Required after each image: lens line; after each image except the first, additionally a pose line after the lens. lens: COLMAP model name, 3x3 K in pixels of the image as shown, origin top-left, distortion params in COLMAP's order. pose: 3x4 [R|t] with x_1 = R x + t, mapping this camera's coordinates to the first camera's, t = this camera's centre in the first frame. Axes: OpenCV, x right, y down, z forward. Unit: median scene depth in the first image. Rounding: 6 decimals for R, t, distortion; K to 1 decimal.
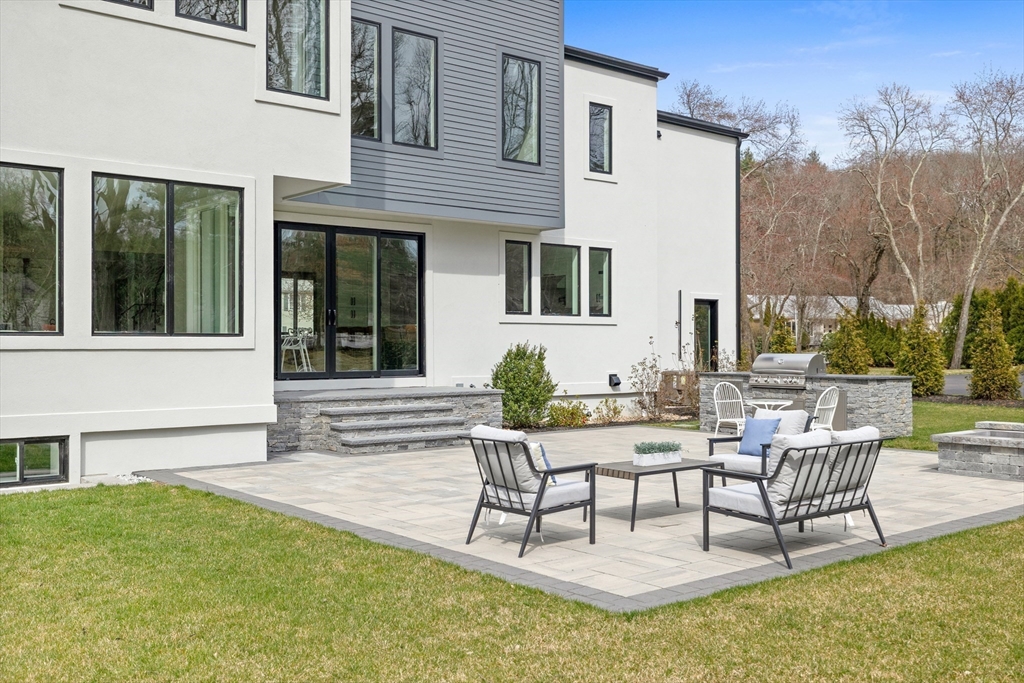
lens RADIAL K [[1007.1, 0, 492.0], [0, 1007.1, 344.7], [0, 0, 1]] dist [-0.006515, -0.009492]
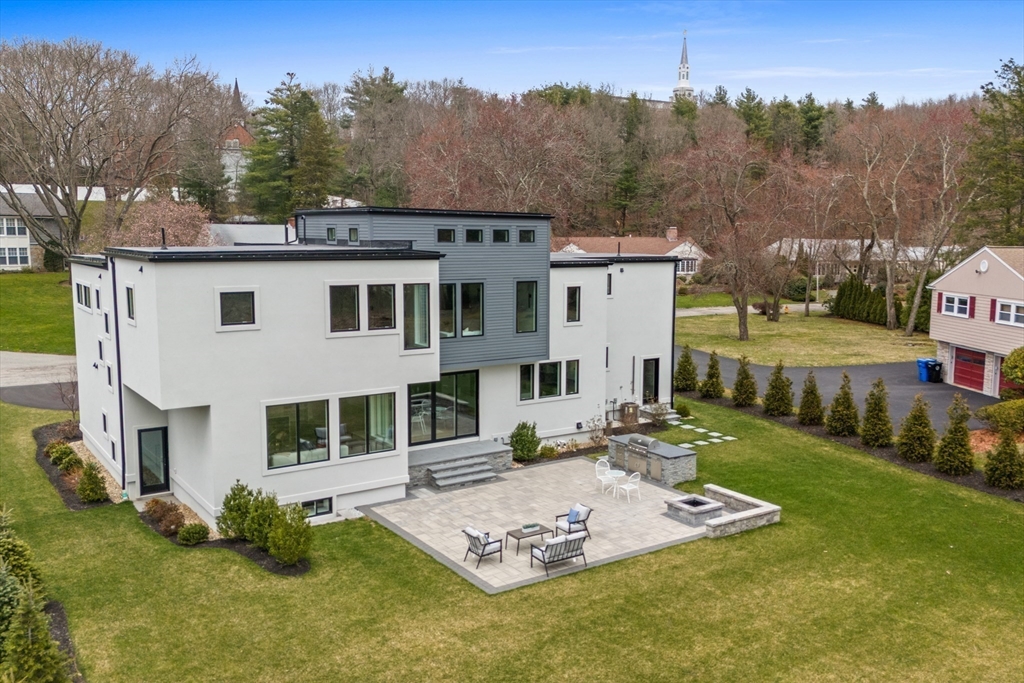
lens RADIAL K [[888.2, 0, 512.0], [0, 888.2, 341.5], [0, 0, 1]] dist [0.085448, -0.086338]
pose [[0.995132, 0.009694, -0.098078, 0.183316], [0.002424, 0.992443, 0.122681, -0.392434], [0.098526, -0.122321, 0.987588, -0.807742]]
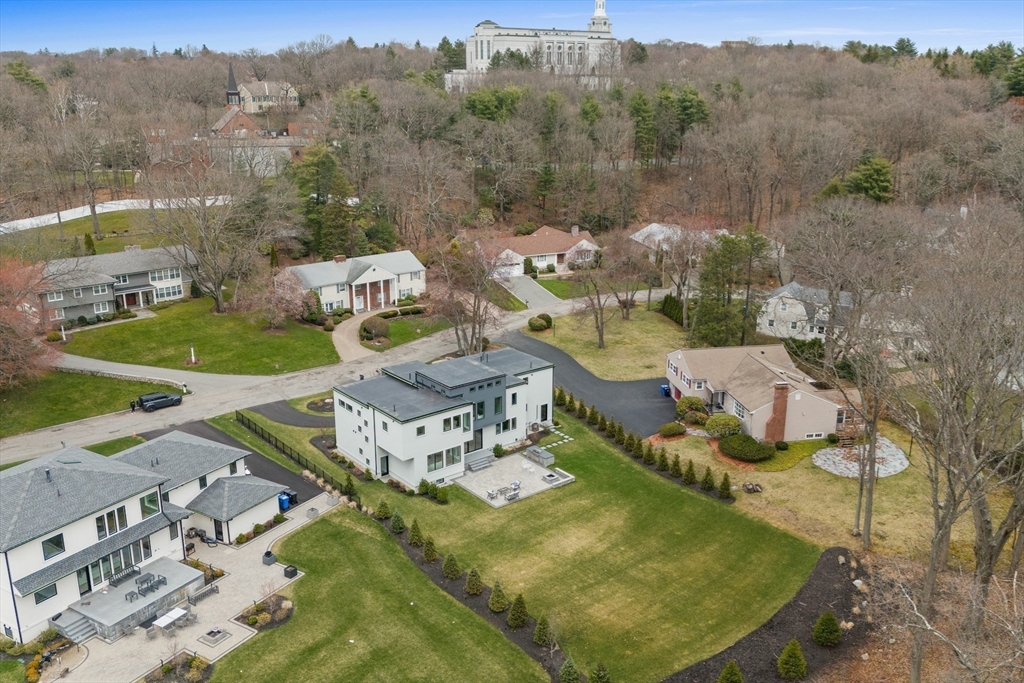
lens RADIAL K [[888.2, 0, 512.0], [0, 888.2, 341.5], [0, 0, 1]] dist [0.085448, -0.086338]
pose [[0.999778, 0.003590, -0.020780, 0.225009], [0.002574, 0.957256, 0.289229, -2.165627], [0.020930, -0.289219, 0.957034, -4.014827]]
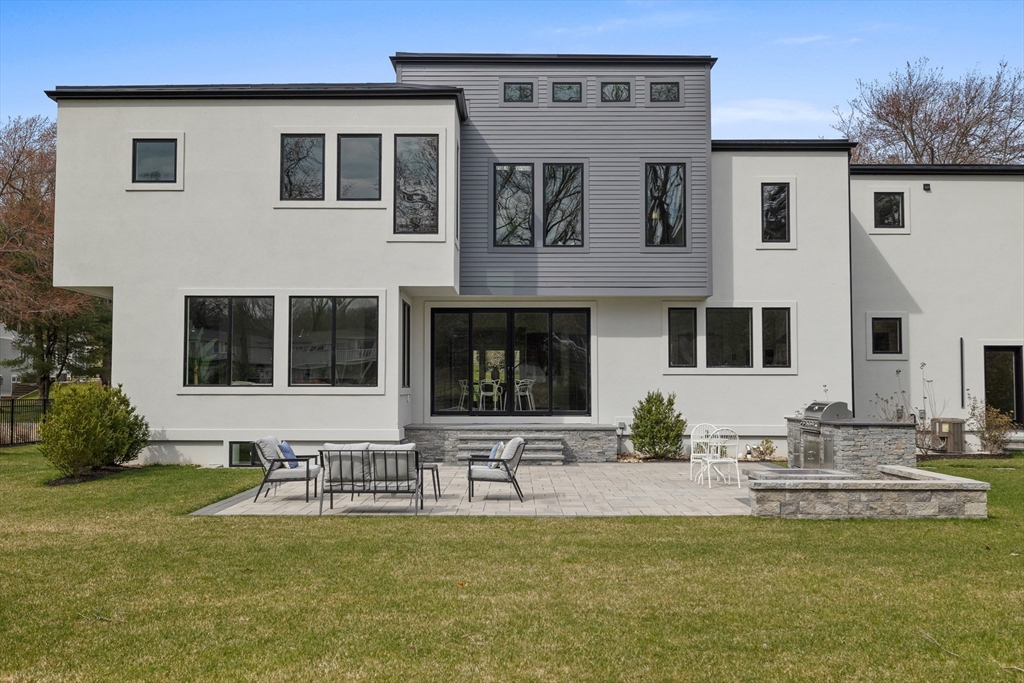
lens RADIAL K [[967.2, 0, 474.0], [0, 967.2, 344.5], [0, 0, 1]] dist [0.000198, 0.007610]
pose [[0.761803, -0.027867, -0.647209, 0.639890], [-0.001460, 0.998998, -0.044732, -0.005028], [0.647807, 0.035022, 0.760999, -0.067937]]
